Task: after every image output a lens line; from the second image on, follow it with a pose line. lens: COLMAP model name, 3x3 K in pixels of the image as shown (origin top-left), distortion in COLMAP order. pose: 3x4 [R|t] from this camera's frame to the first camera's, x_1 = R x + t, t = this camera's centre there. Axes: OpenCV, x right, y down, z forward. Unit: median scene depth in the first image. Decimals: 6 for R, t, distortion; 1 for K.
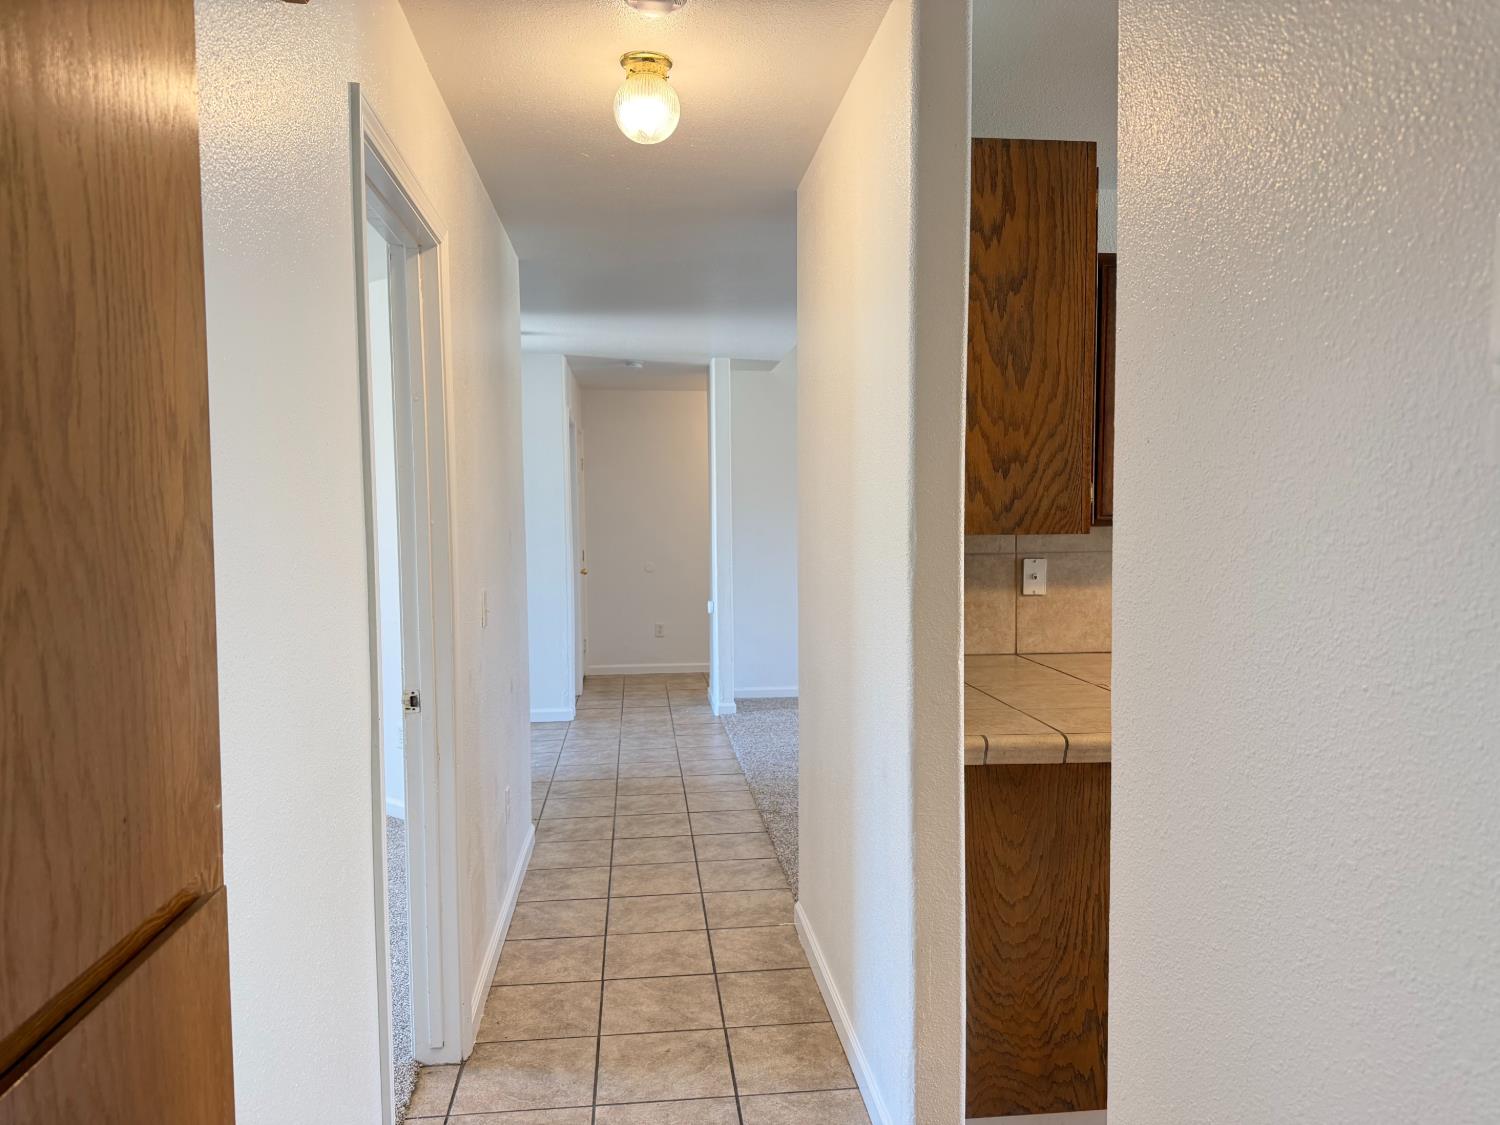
lens RADIAL K [[1064.5, 0, 751.2], [0, 1064.5, 565.2], [0, 0, 1]] dist [0.019471, -0.019457]
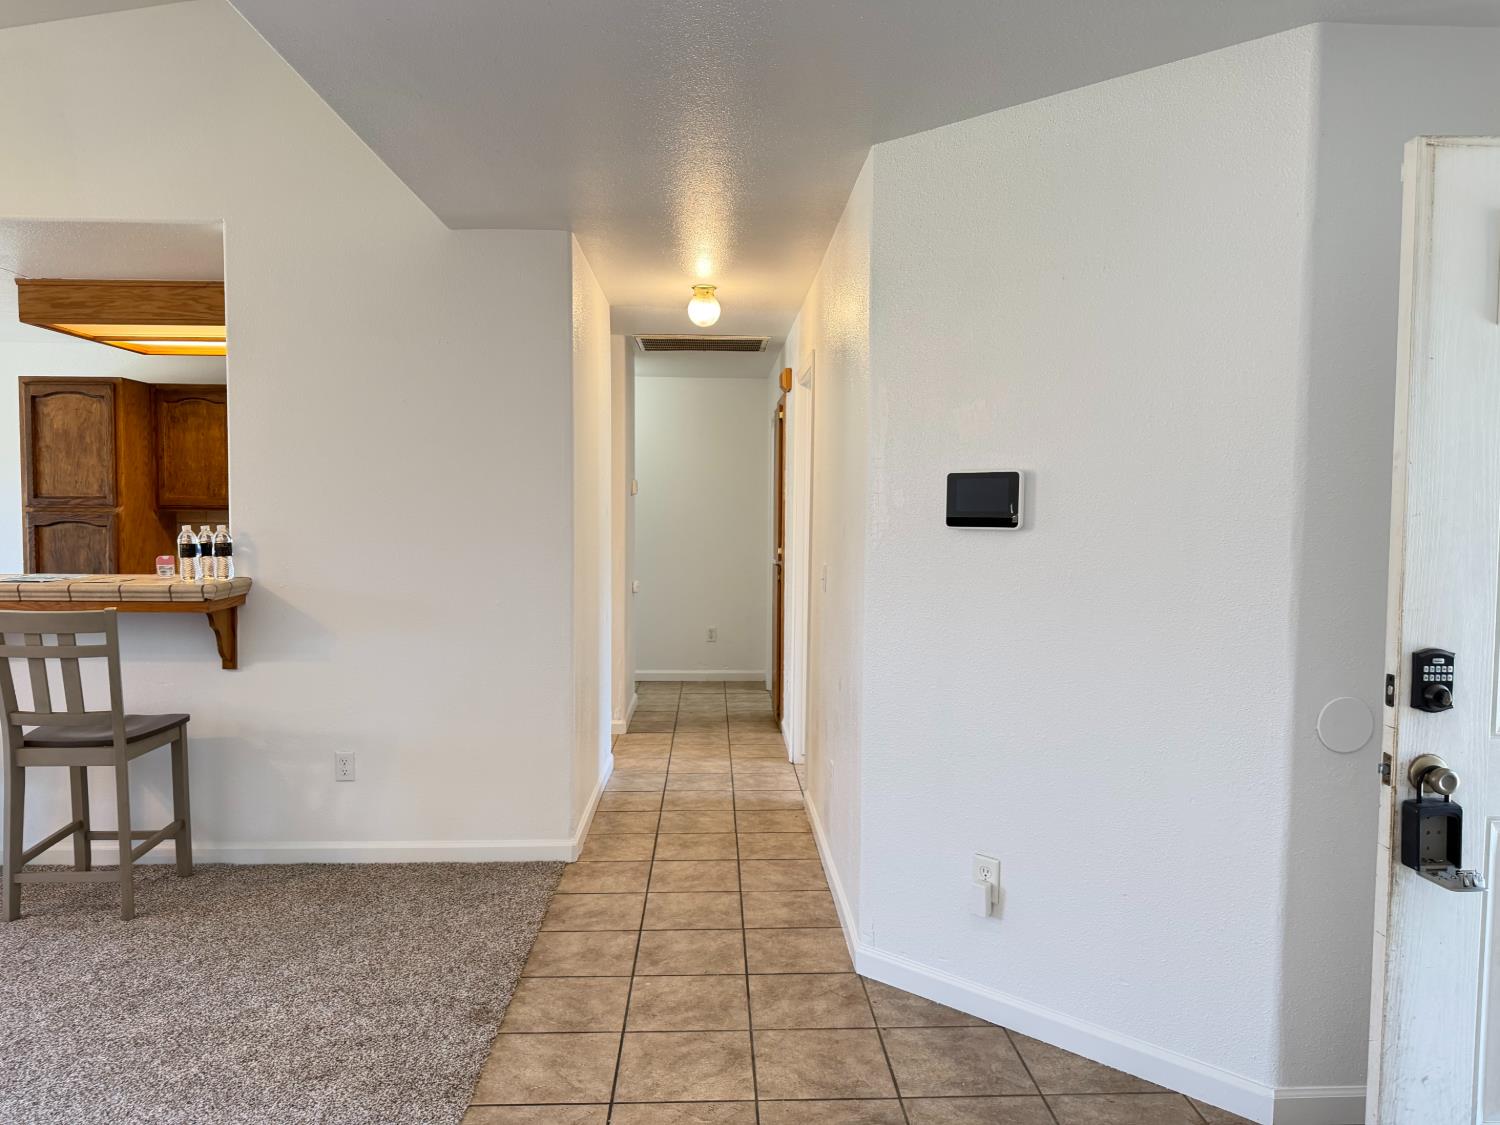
lens RADIAL K [[1064.5, 0, 750.1], [0, 1064.5, 565.8], [0, 0, 1]] dist [0.019471, -0.019457]
pose [[-0.997413, -0.010030, 0.071184, -0.216499], [-0.002368, 0.994265, 0.106918, -0.101460], [-0.071848, 0.106472, -0.991716, 2.013558]]
